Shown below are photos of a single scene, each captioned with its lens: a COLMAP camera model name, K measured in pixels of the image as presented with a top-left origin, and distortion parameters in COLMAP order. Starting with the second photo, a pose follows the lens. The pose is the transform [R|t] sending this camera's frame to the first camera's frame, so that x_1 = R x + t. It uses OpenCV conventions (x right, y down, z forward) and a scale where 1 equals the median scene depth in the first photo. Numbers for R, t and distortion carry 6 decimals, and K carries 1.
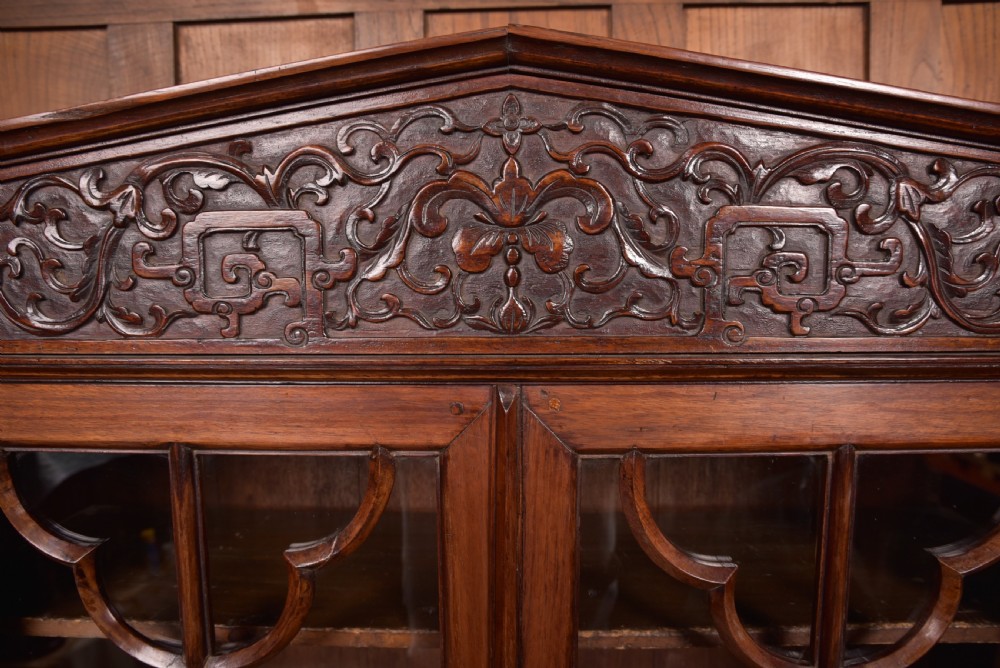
lens RADIAL K [[653.4, 0, 498.6], [0, 653.4, 337.1], [0, 0, 1]] dist [-0.116768, 0.069158]
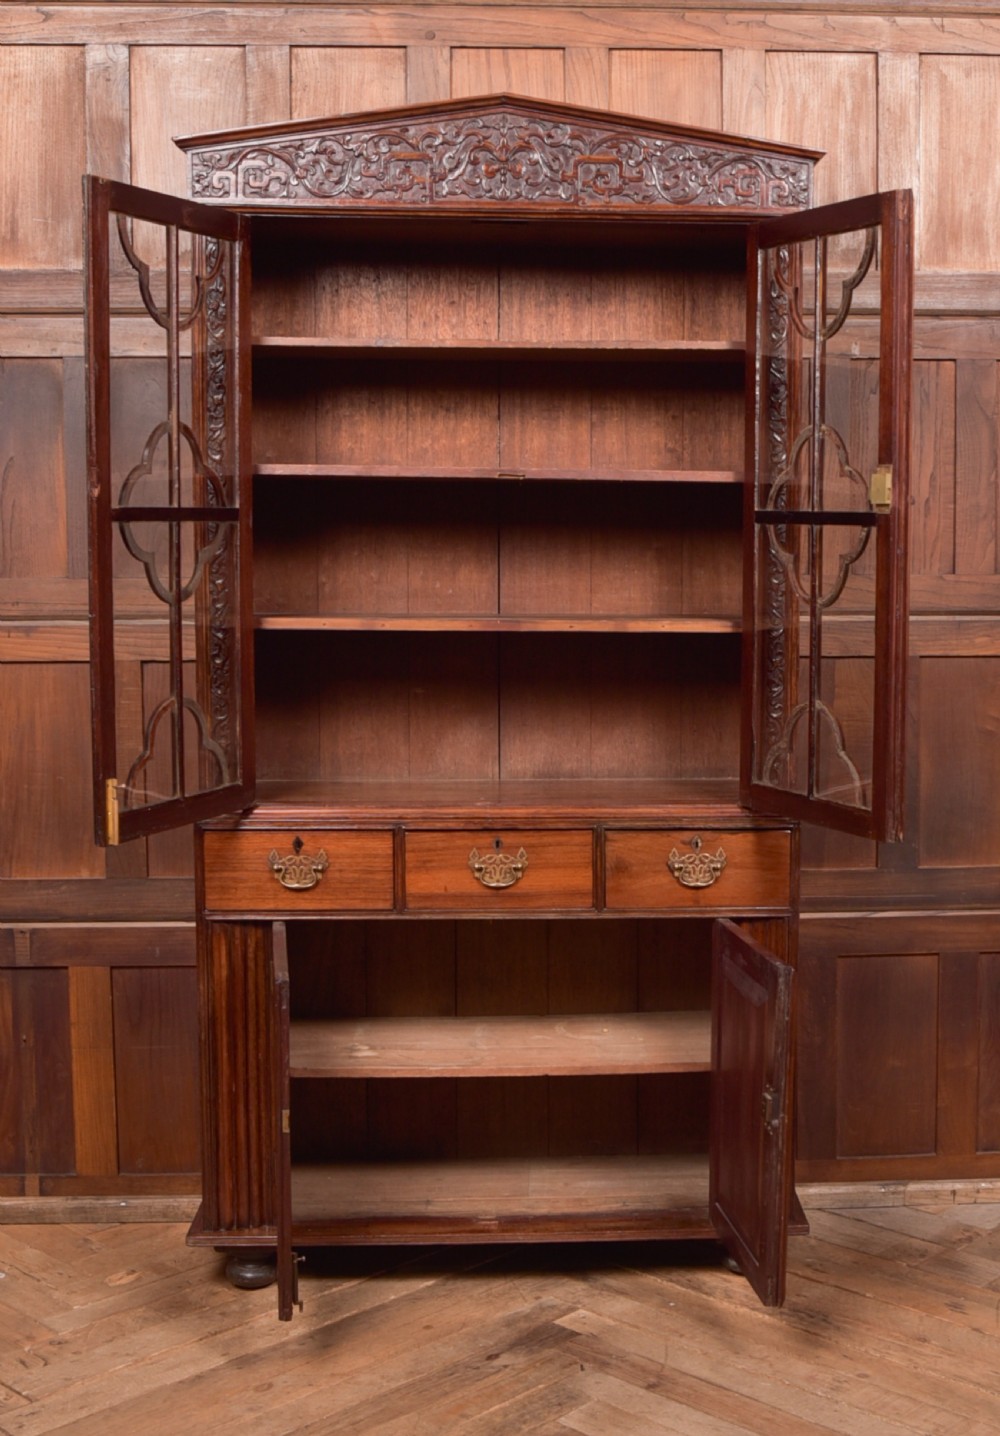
lens RADIAL K [[1910.4, 0, 679.6], [0, 1910.4, 681.4], [0, 0, 1]] dist [-0.123936, 0.123065]
pose [[0.993378, 0.003040, 0.114848, -0.153244], [-0.002977, 0.999995, -0.000713, 2.049700], [-0.114850, 0.000366, 0.993383, -7.105962]]
